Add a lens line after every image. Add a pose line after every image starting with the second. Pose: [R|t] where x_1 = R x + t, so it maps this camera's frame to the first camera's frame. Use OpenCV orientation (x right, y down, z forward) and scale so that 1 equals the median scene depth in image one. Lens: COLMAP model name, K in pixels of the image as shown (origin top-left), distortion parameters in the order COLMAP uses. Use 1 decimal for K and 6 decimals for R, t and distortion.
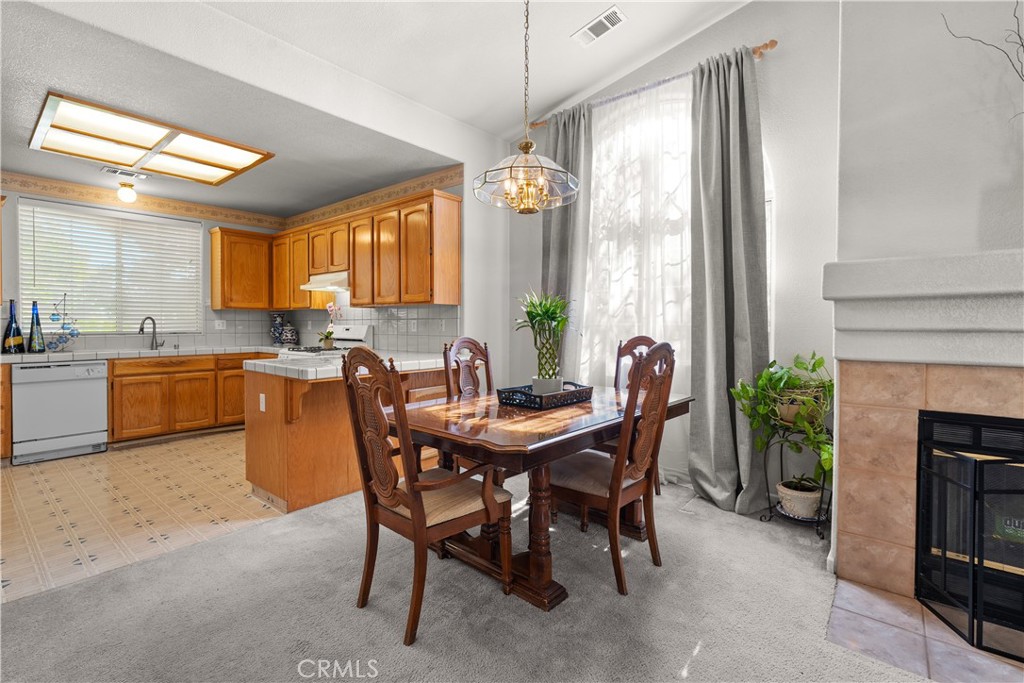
lens RADIAL K [[462.9, 0, 510.1], [0, 462.9, 330.1], [0, 0, 1]] dist [-0.008579, 0.003435]
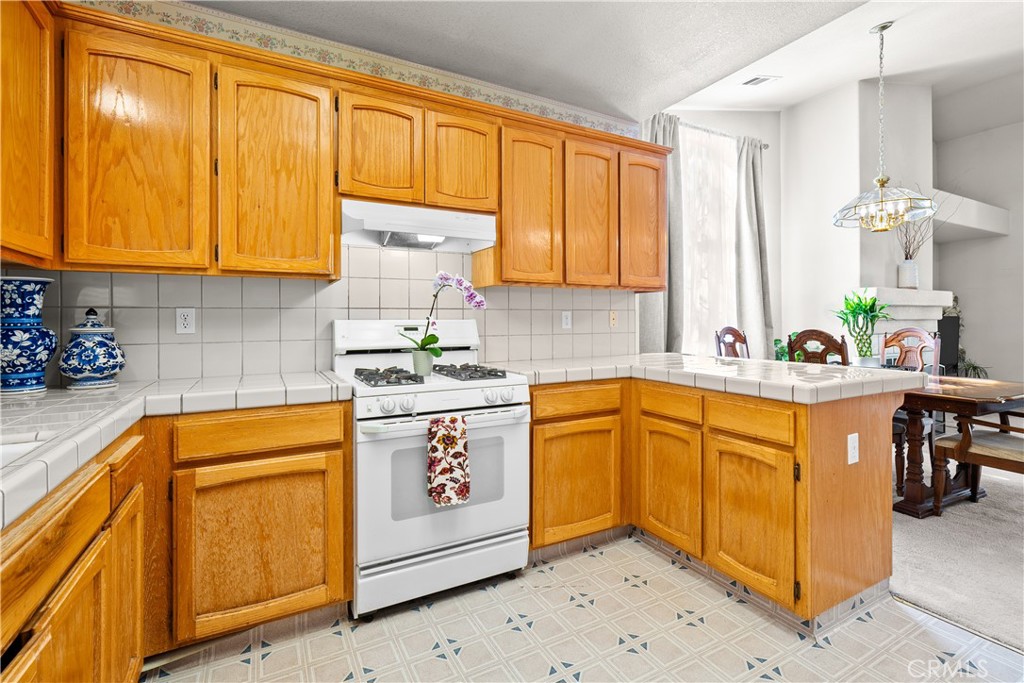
lens RADIAL K [[462.9, 0, 507.3], [0, 462.9, 321.9], [0, 0, 1]] dist [-0.008579, 0.003435]
pose [[0.379860, -0.005482, 0.925028, -1.004389], [0.015621, 0.999878, -0.000489, -0.008742], [-0.924912, 0.014635, 0.379899, 0.954958]]
